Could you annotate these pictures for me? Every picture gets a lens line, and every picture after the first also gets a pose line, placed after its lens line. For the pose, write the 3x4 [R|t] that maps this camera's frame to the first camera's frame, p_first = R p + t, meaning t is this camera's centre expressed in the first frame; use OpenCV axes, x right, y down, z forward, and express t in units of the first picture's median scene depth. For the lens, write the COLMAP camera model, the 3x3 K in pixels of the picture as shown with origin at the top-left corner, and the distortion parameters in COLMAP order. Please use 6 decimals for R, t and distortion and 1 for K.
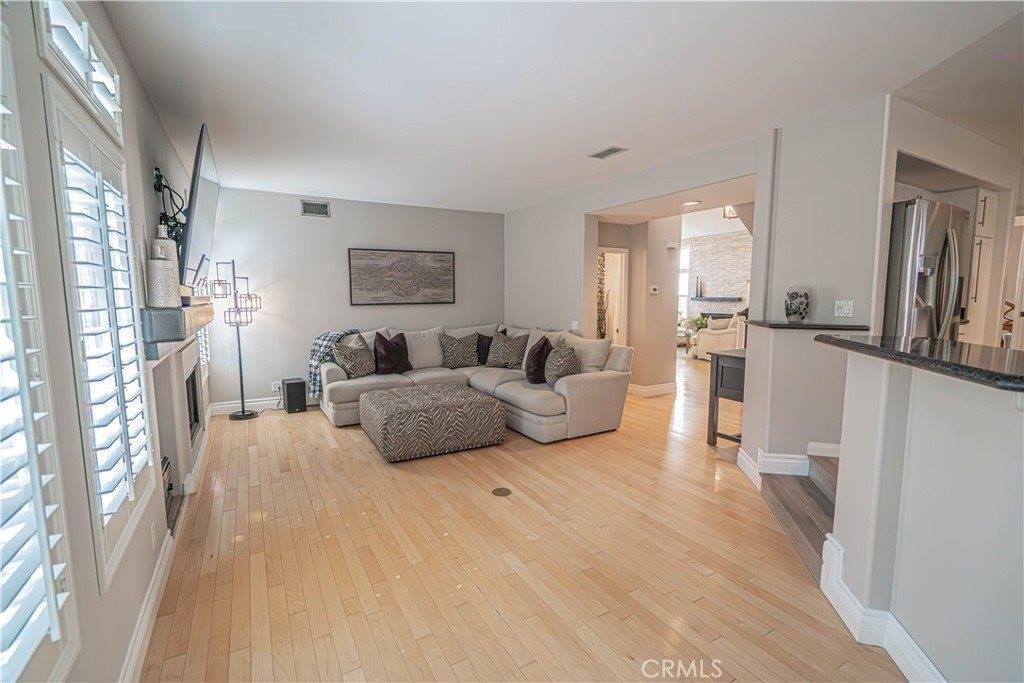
lens RADIAL K [[459.9, 0, 515.5], [0, 459.9, 343.6], [0, 0, 1]] dist [-0.004599, 0.000590]
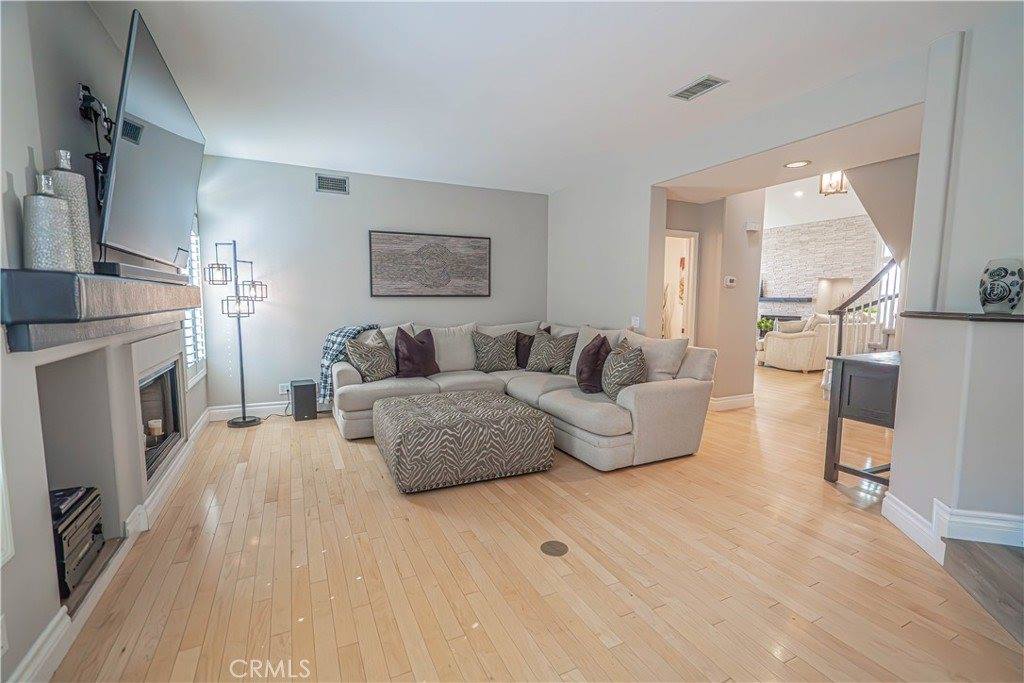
lens RADIAL K [[459.9, 0, 515.5], [0, 459.9, 343.6], [0, 0, 1]] dist [-0.004599, 0.000590]
pose [[0.997395, 0.015023, -0.070558, -0.030667], [-0.015632, 0.999845, -0.008093, 0.009676], [0.070426, 0.009175, 0.997475, 0.196380]]
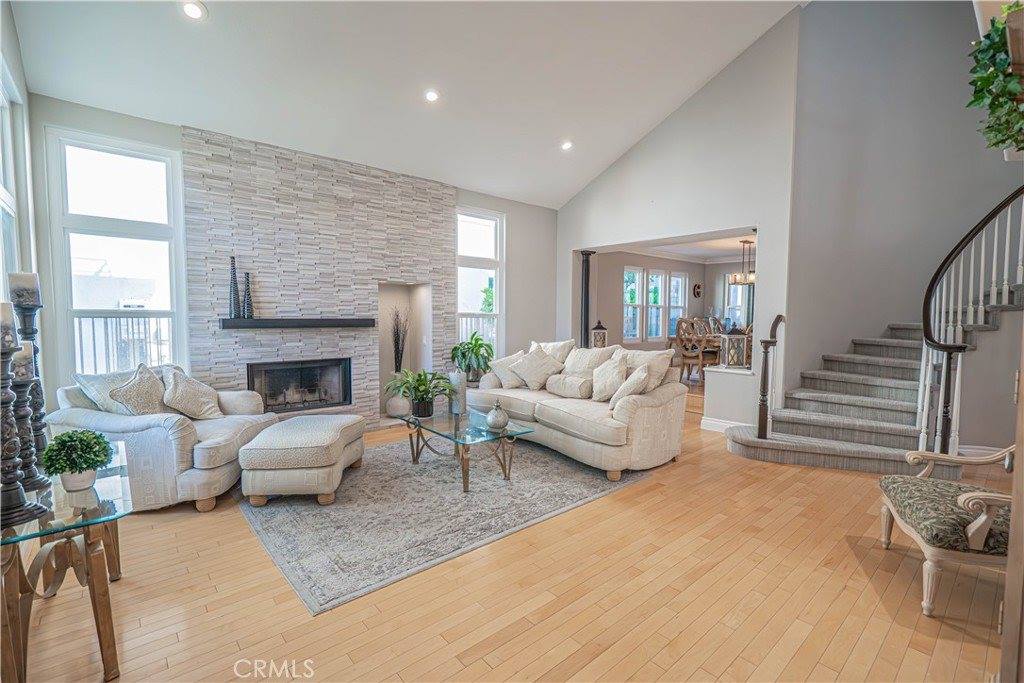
lens RADIAL K [[459.9, 0, 515.5], [0, 459.9, 343.6], [0, 0, 1]] dist [-0.004599, 0.000590]
pose [[-0.197563, -0.050605, 0.978983, 0.074605], [0.107098, 0.991575, 0.072869, -0.228565], [-0.974422, 0.119244, -0.190478, 2.331942]]
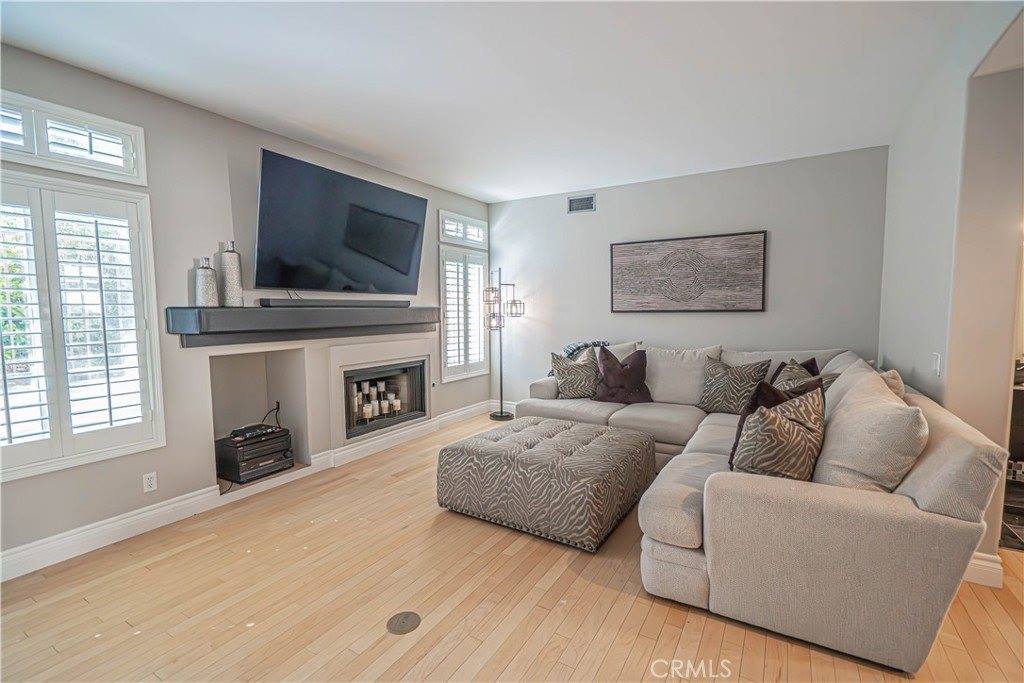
lens RADIAL K [[459.9, 0, 515.5], [0, 459.9, 343.6], [0, 0, 1]] dist [-0.004599, 0.000590]
pose [[0.483375, 0.067518, -0.872806, 0.362762], [-0.088856, 0.995656, 0.027811, -0.043321], [0.870892, 0.064111, 0.487274, 0.558195]]
